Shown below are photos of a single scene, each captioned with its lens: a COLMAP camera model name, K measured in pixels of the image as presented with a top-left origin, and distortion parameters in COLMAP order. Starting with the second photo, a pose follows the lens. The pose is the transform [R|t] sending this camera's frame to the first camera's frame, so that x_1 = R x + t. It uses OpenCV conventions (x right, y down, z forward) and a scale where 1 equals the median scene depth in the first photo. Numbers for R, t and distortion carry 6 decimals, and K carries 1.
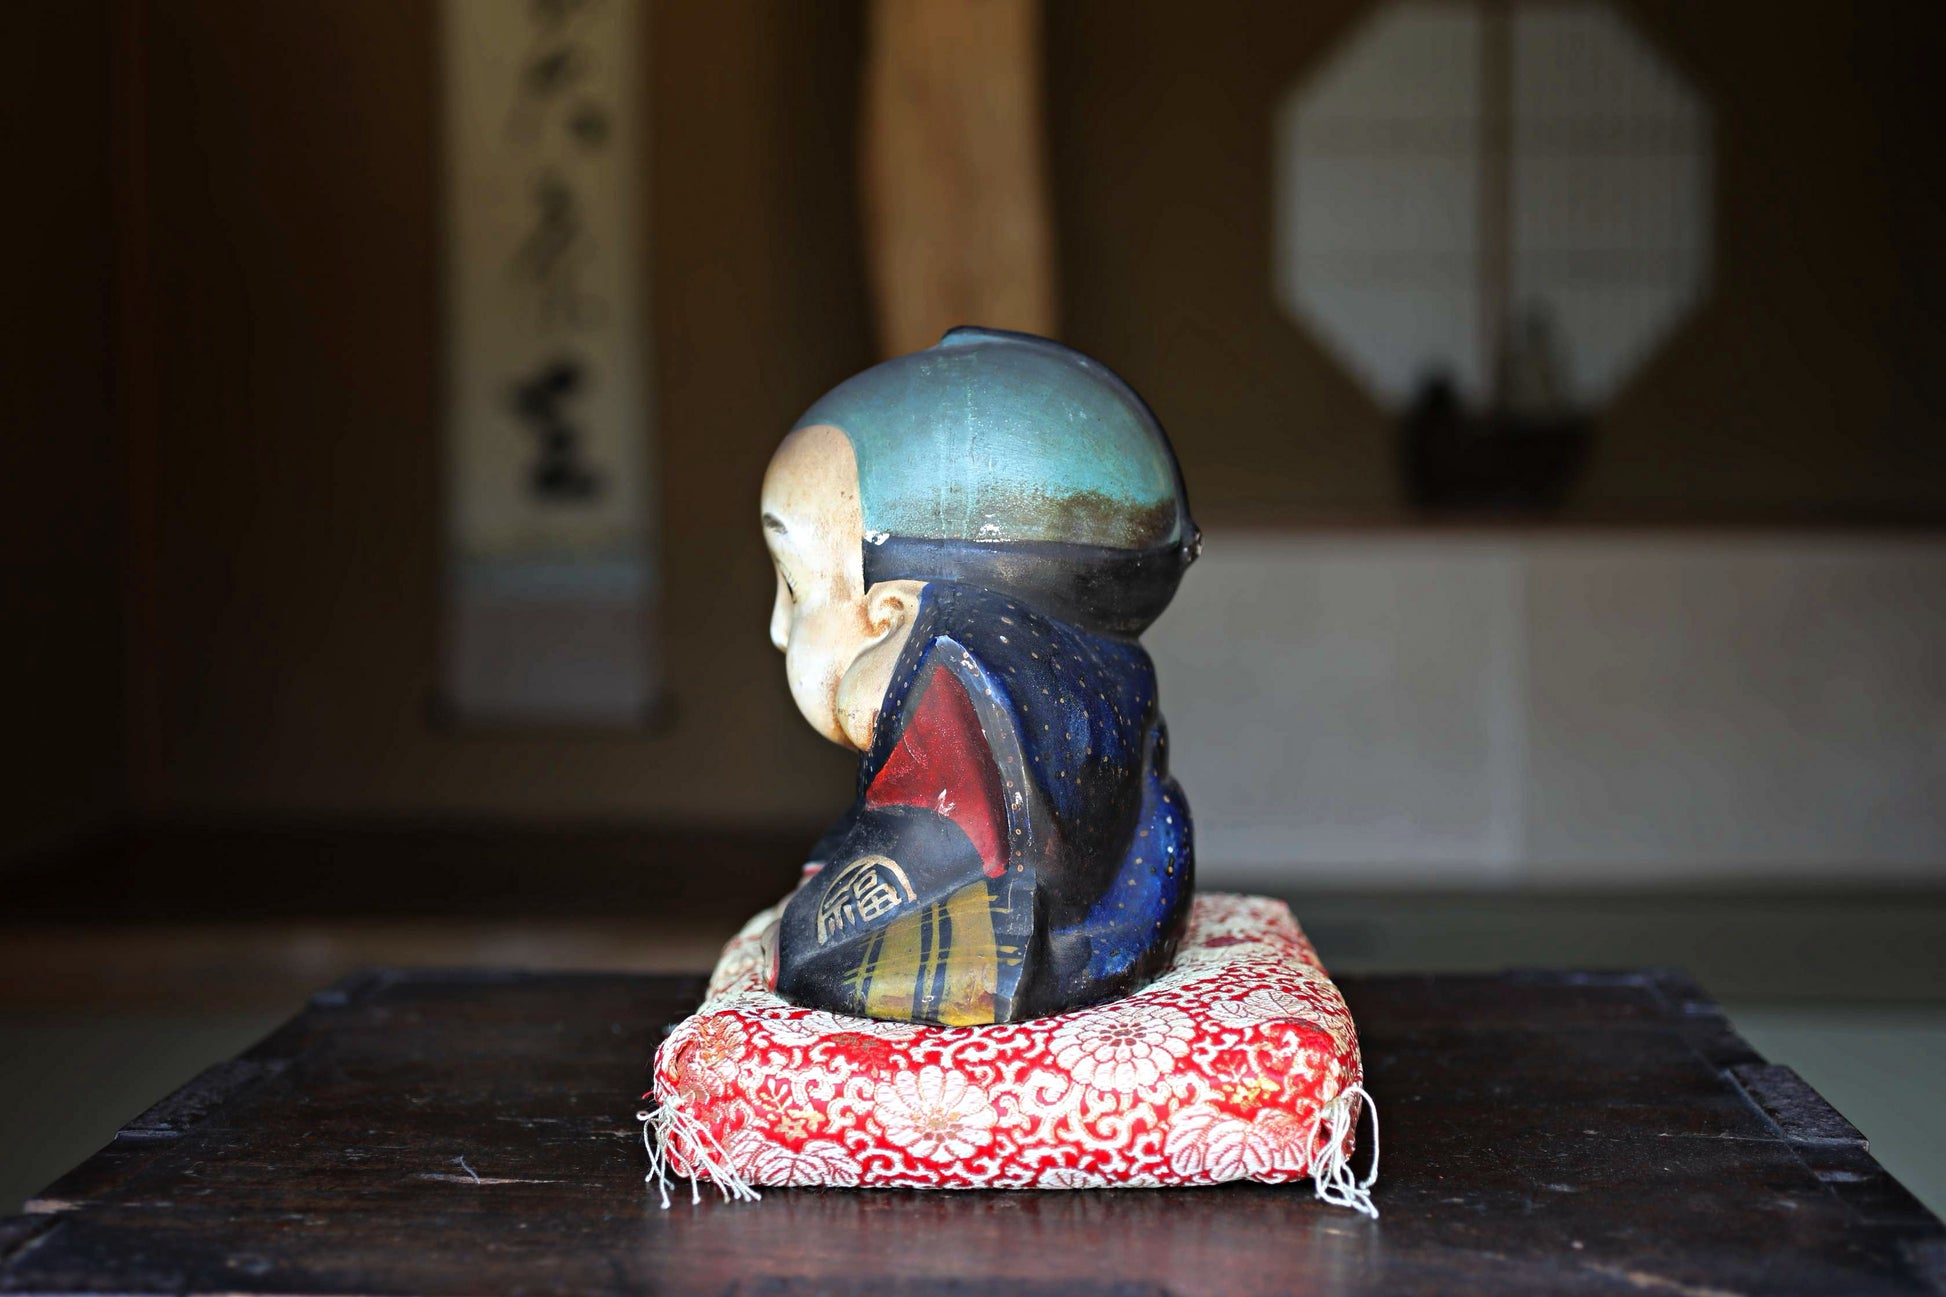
lens RADIAL K [[3038.2, 0, 989.2], [0, 3038.2, 653.1], [0, 0, 1]] dist [0.013479, 0.000000]
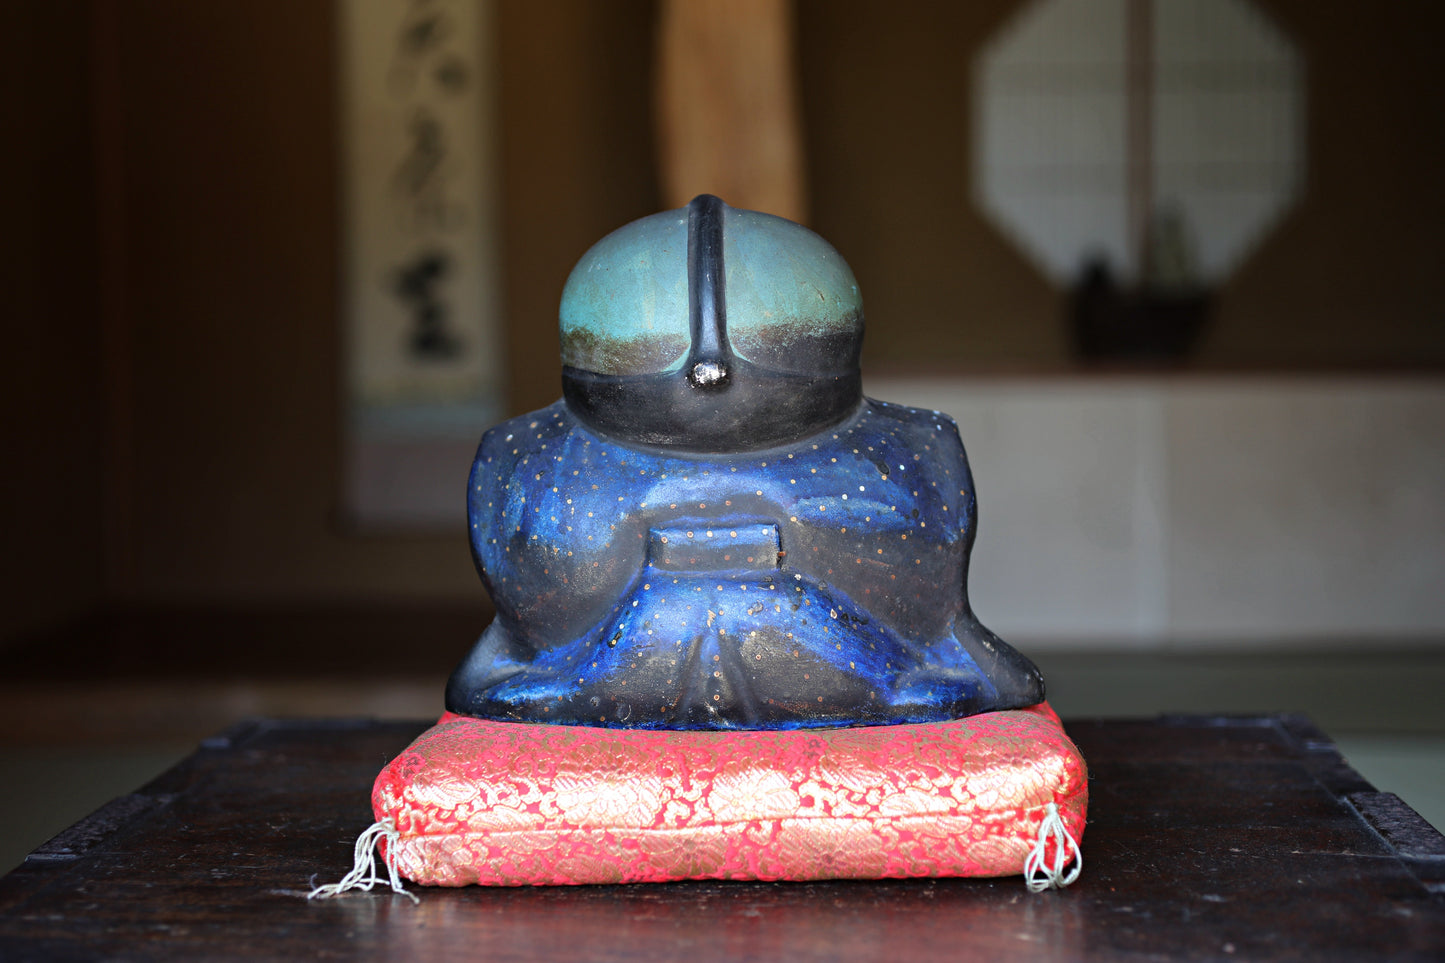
lens RADIAL K [[2256.0, 0, 735.6], [0, 2256.0, 488.6], [0, 0, 1]] dist [0.013479, 0.000000]
pose [[0.999908, -0.006648, -0.011811, 0.008034], [0.006714, 0.999962, 0.005538, 0.005594], [0.011773, -0.005616, 0.999915, 0.078757]]
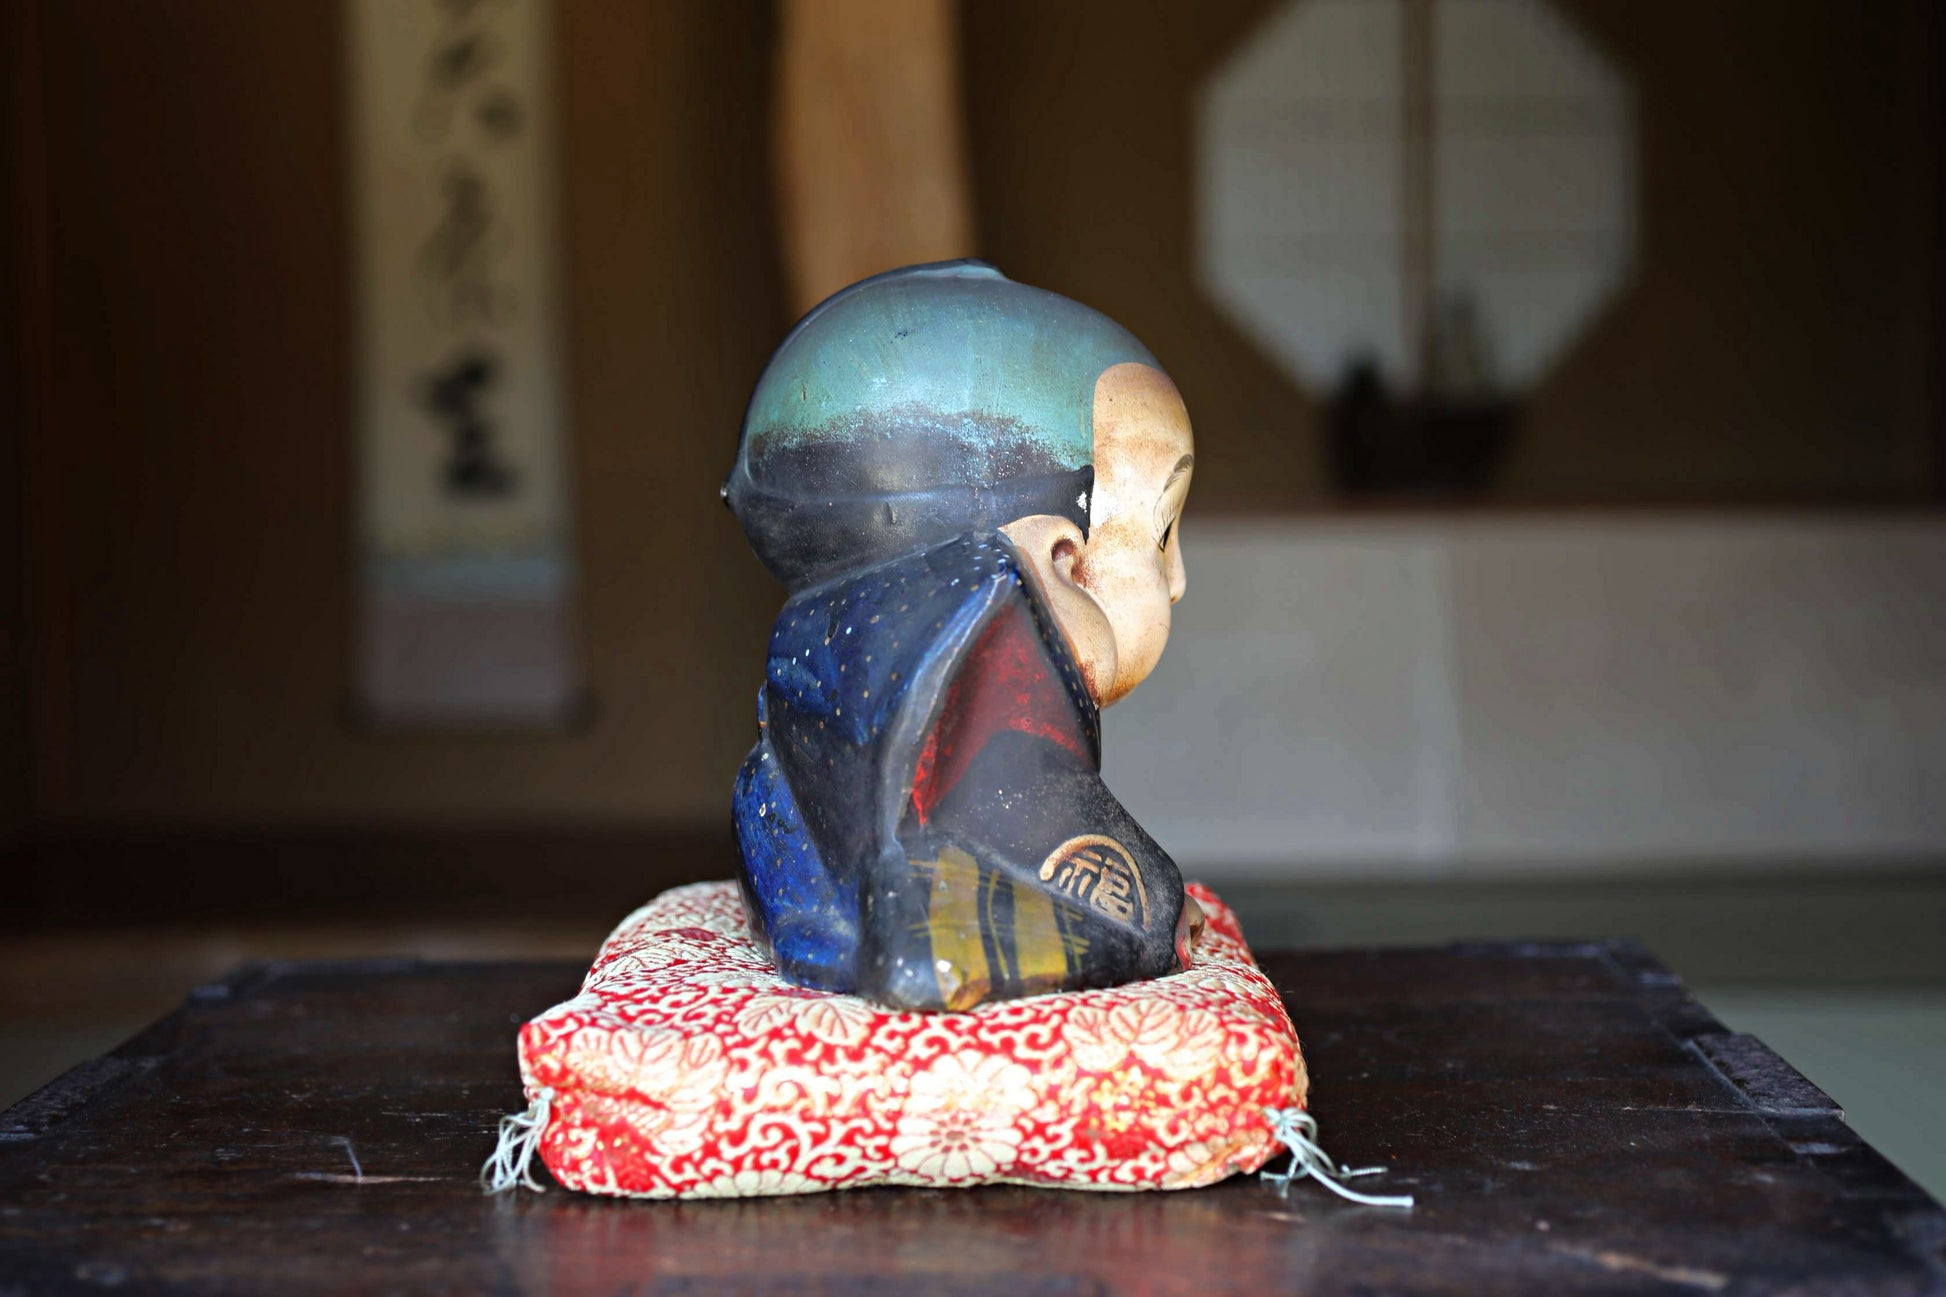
lens RADIAL K [[3038.2, 0, 1001.5], [0, 3038.2, 654.7], [0, 0, 1]] dist [0.013479, 0.000000]
pose [[0.999520, -0.013480, 0.027895, 0.003168], [0.013489, 0.999909, -0.000149, 0.012650], [-0.027891, 0.000525, 0.999611, 0.052776]]
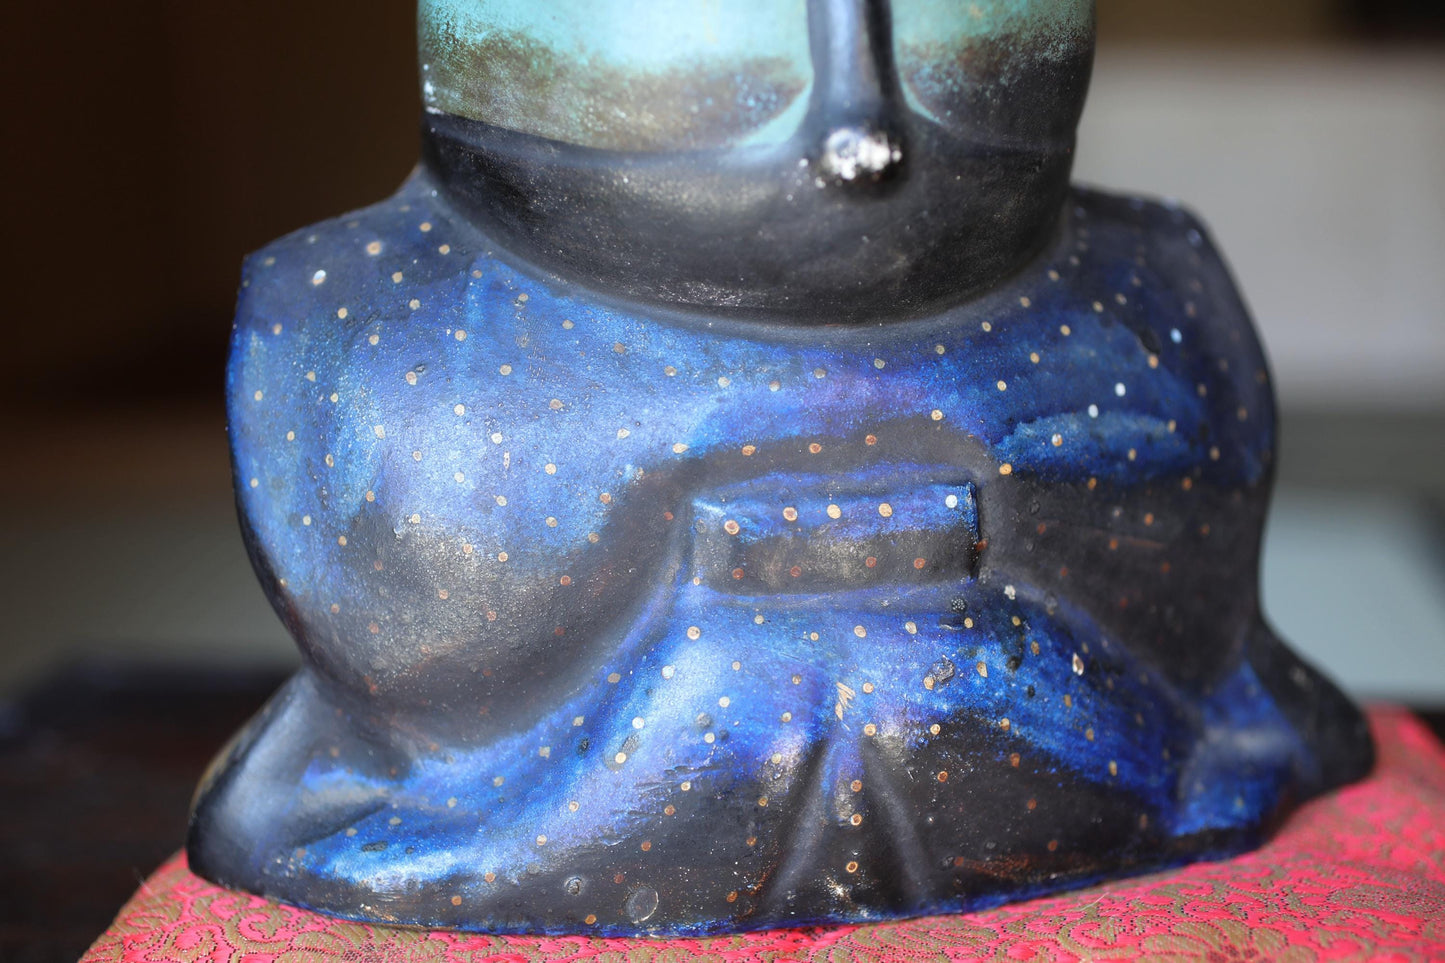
lens RADIAL K [[2256.0, 0, 711.3], [0, 2256.0, 478.8], [0, 0, 1]] dist [0.013479, 0.000000]
pose [[0.967951, -0.046999, 0.246701, -0.101281], [0.004099, 0.985158, 0.171599, -0.034493], [-0.251105, -0.165088, 0.953778, 0.484533]]
